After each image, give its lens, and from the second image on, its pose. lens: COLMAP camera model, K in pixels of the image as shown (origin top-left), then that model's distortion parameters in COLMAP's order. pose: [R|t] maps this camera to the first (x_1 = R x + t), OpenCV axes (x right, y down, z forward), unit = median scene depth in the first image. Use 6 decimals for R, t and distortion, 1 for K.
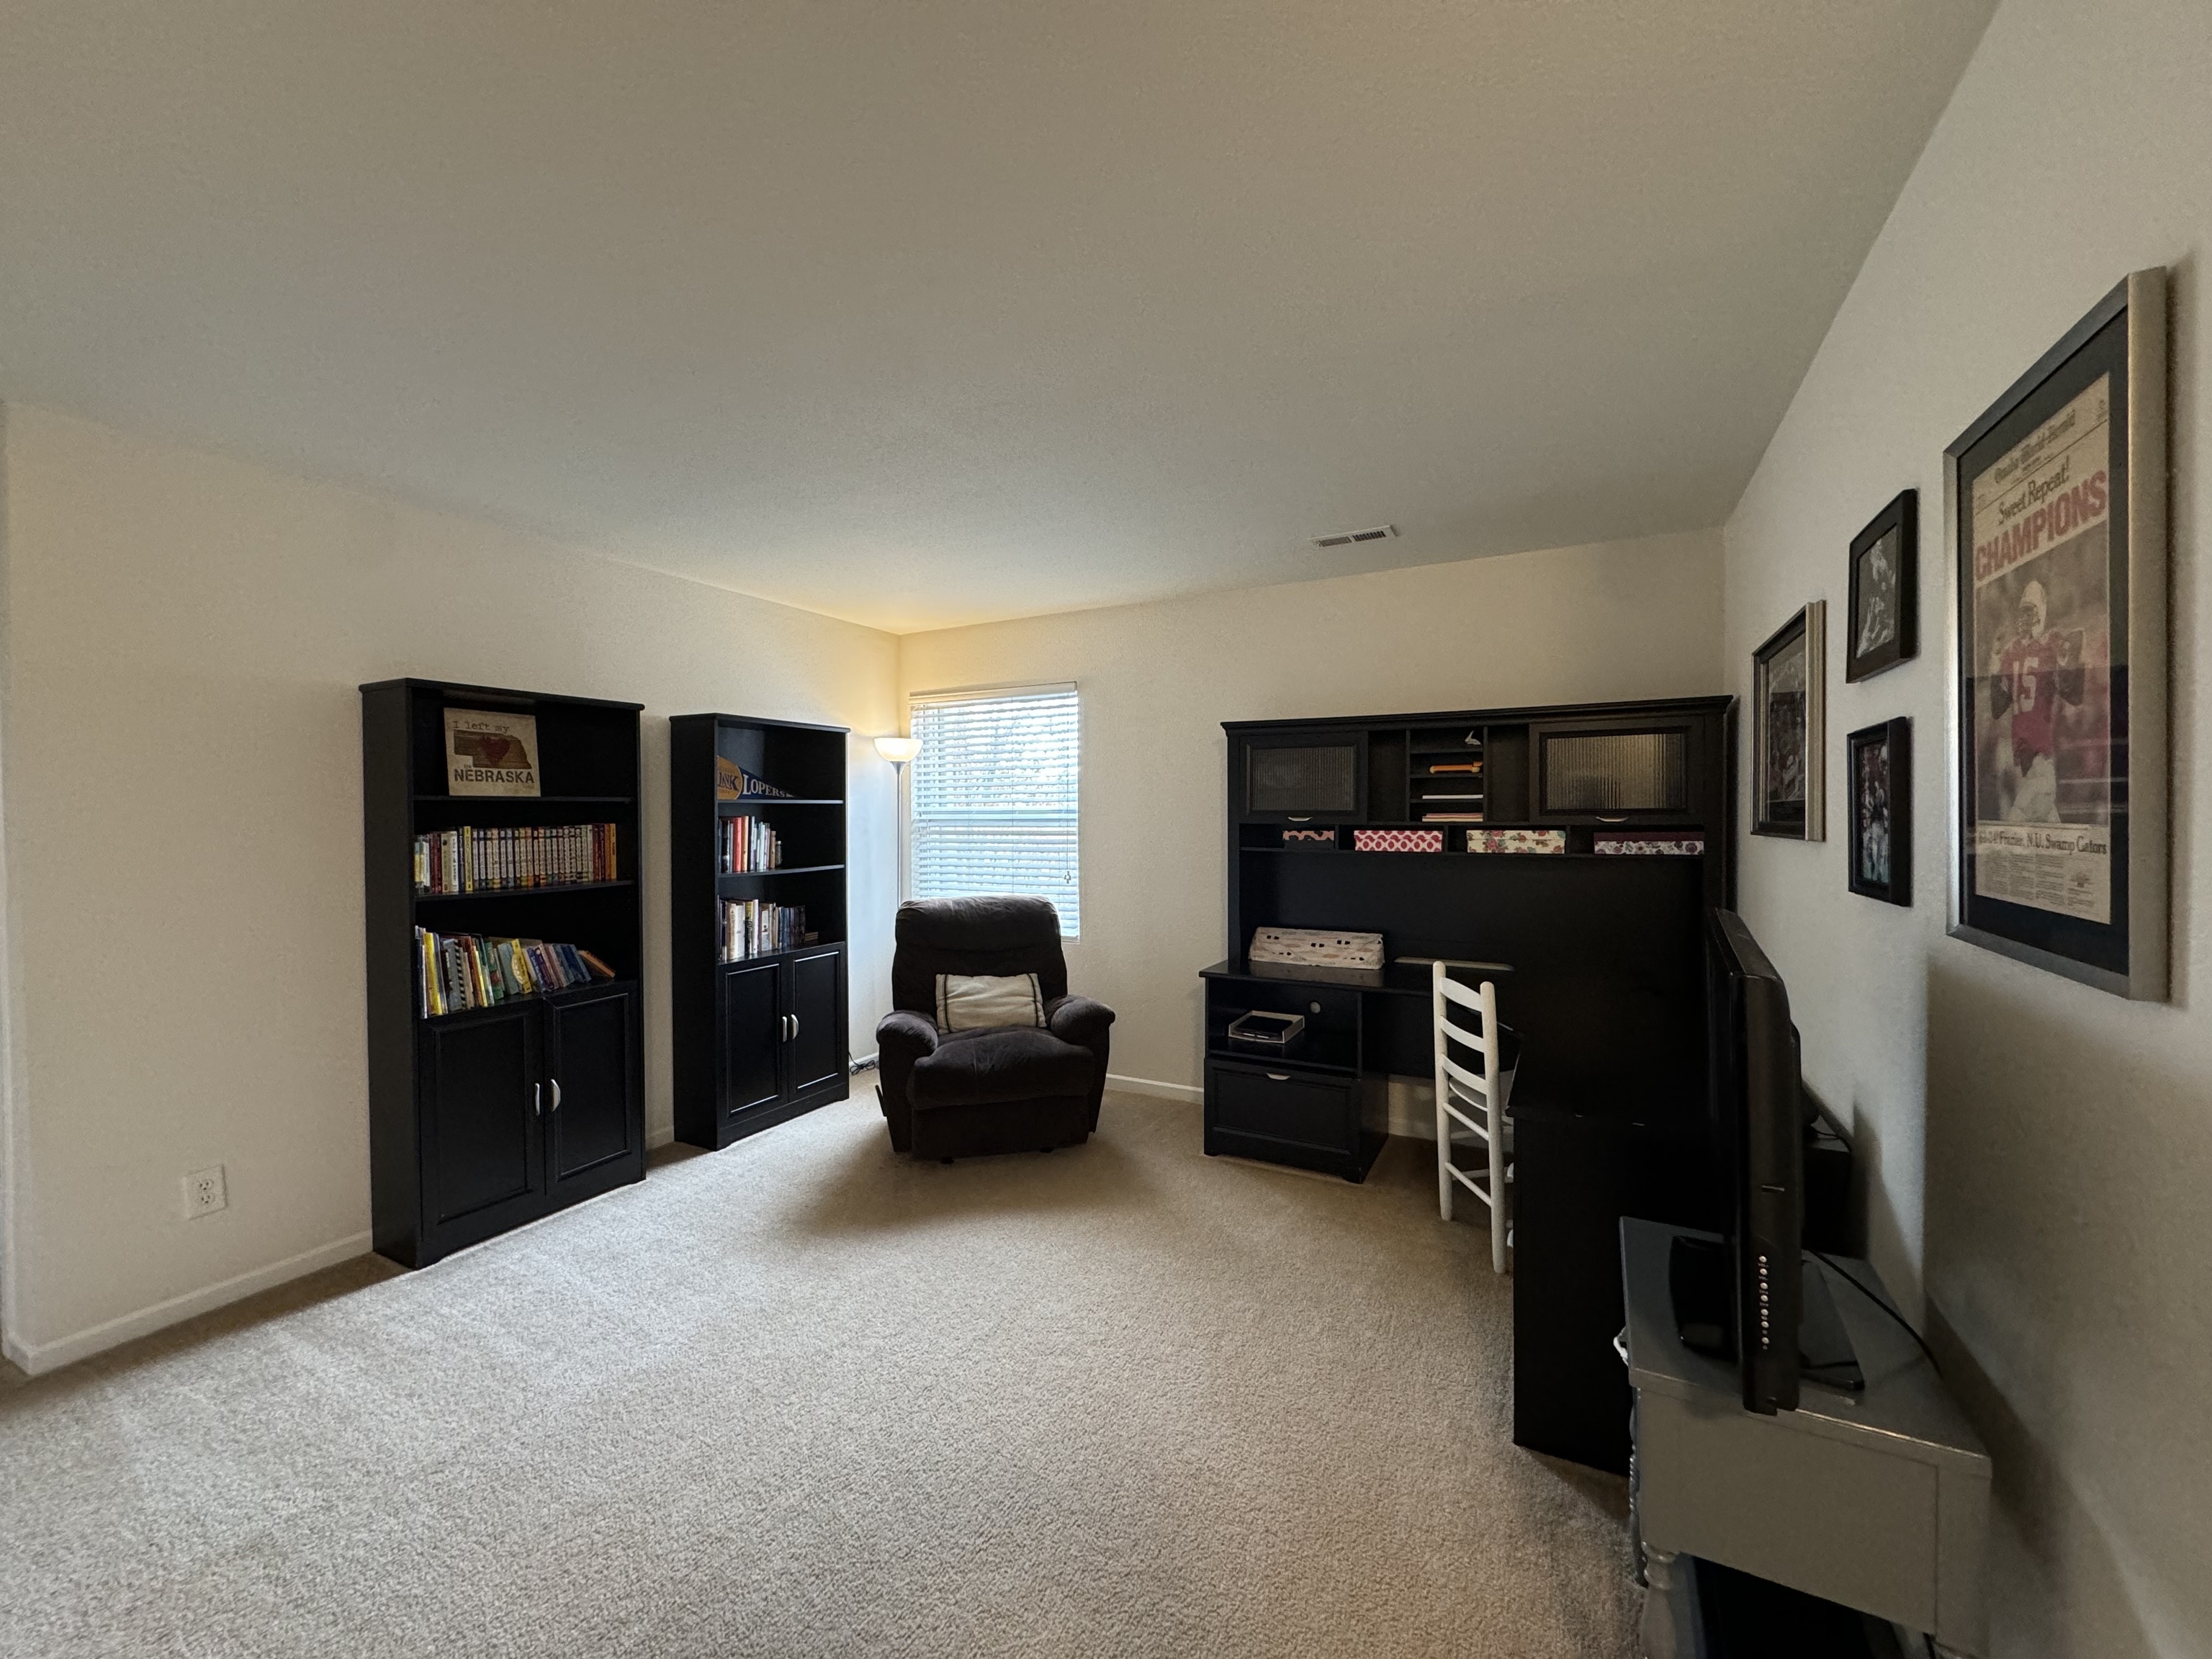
lens RADIAL K [[877.7, 0, 1107.3], [0, 877.7, 823.7], [0, 0, 1]] dist [0.000855, 0.000379]
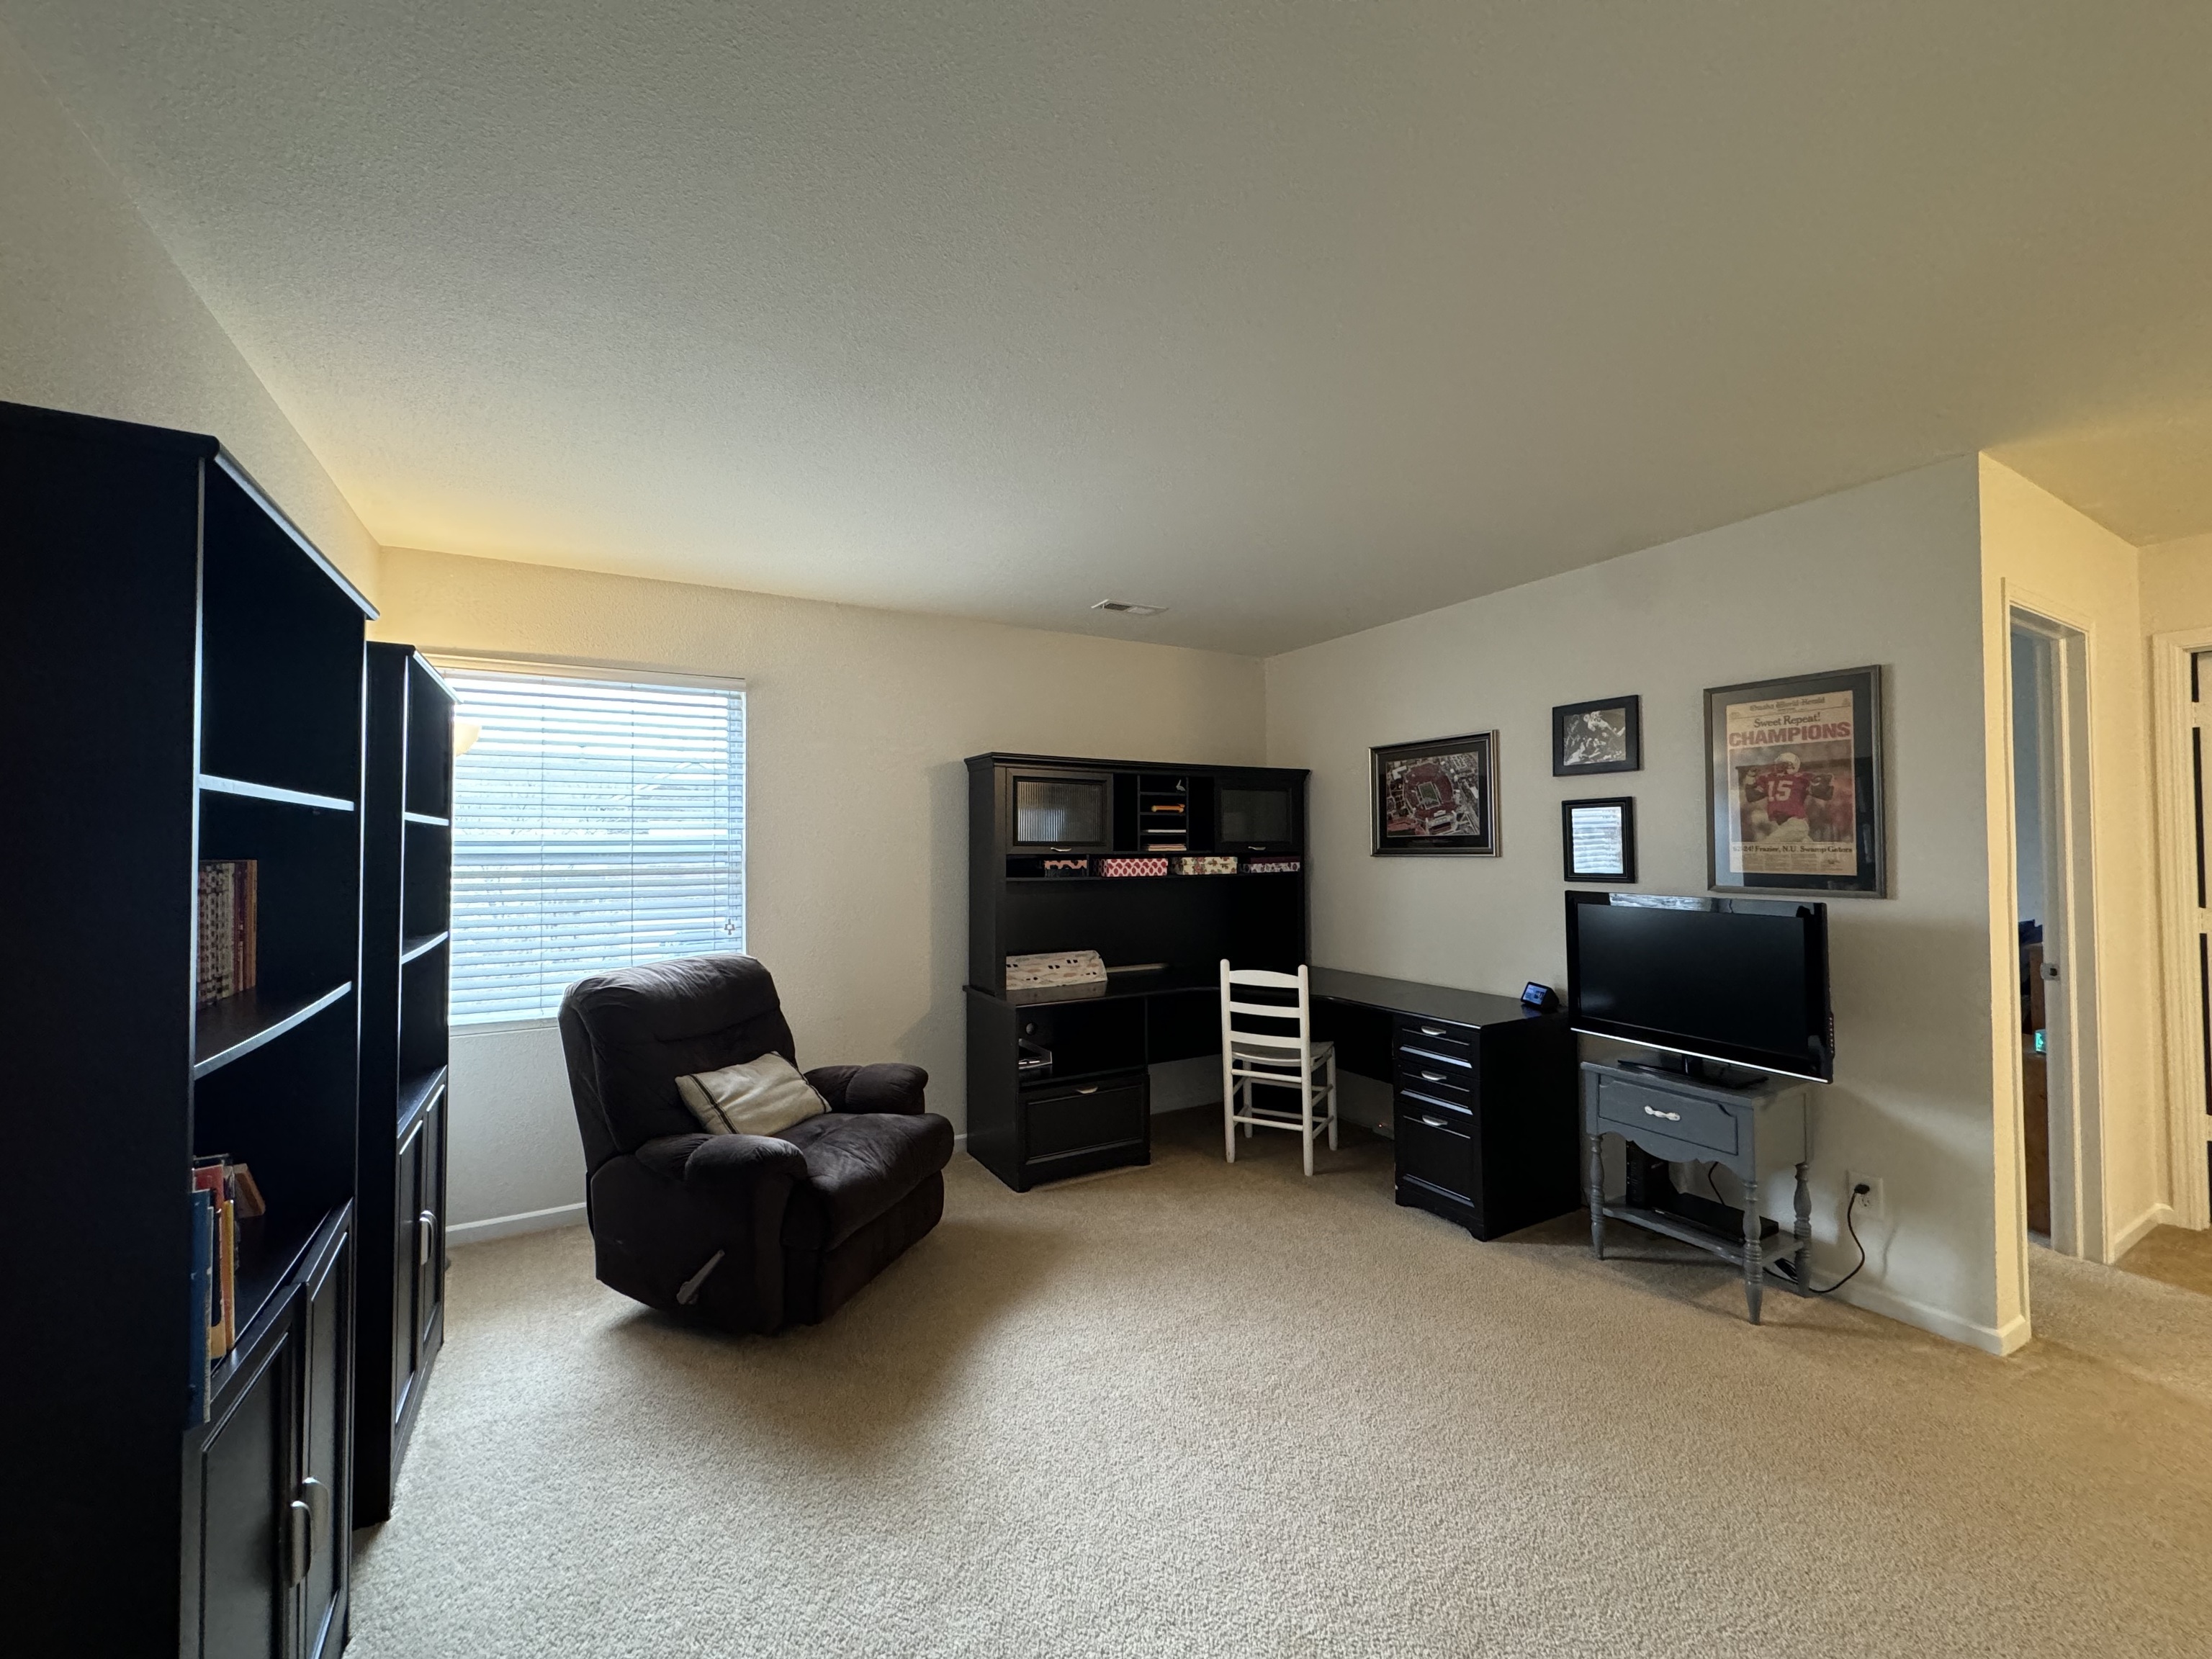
lens RADIAL K [[877.7, 0, 1104.0], [0, 877.7, 825.2], [0, 0, 1]] dist [0.000855, 0.000379]
pose [[0.532641, 0.022580, 0.846040, -0.719639], [0.013836, 0.999278, -0.035380, 0.004231], [-0.846228, 0.030551, 0.531944, 0.415647]]
